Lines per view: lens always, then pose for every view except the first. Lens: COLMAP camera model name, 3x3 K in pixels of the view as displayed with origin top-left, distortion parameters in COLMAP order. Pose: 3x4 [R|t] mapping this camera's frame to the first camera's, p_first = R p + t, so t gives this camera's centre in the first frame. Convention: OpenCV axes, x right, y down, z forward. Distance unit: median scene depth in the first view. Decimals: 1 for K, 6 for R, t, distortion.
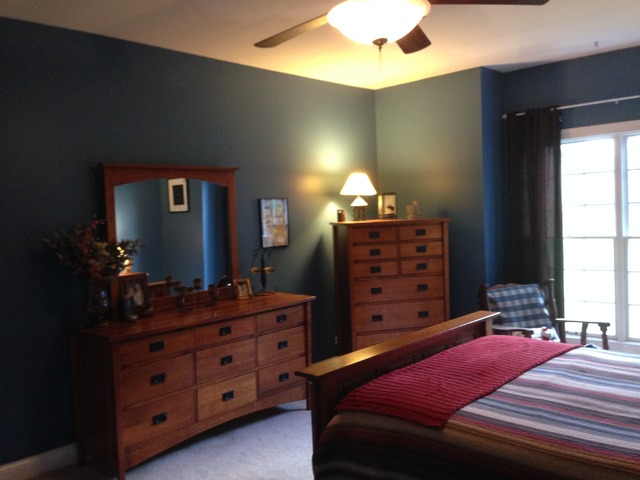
lens RADIAL K [[599.1, 0, 320.0], [0, 599.1, 240.0], [0, 0, 1]] dist [0.063952, 0.005377]
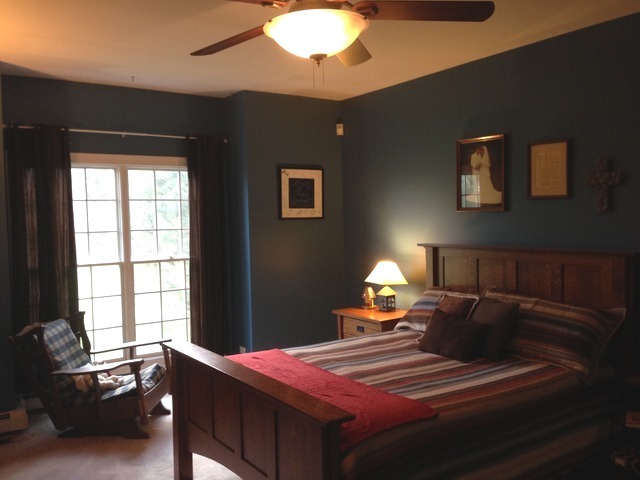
lens RADIAL K [[599.1, 0, 320.0], [0, 599.1, 240.0], [0, 0, 1]] dist [0.063952, 0.005377]
pose [[0.253769, 0.001765, 0.967263, -0.756133], [0.060607, 0.998004, -0.017722, -0.009178], [-0.965364, 0.063120, 0.253155, 0.709732]]
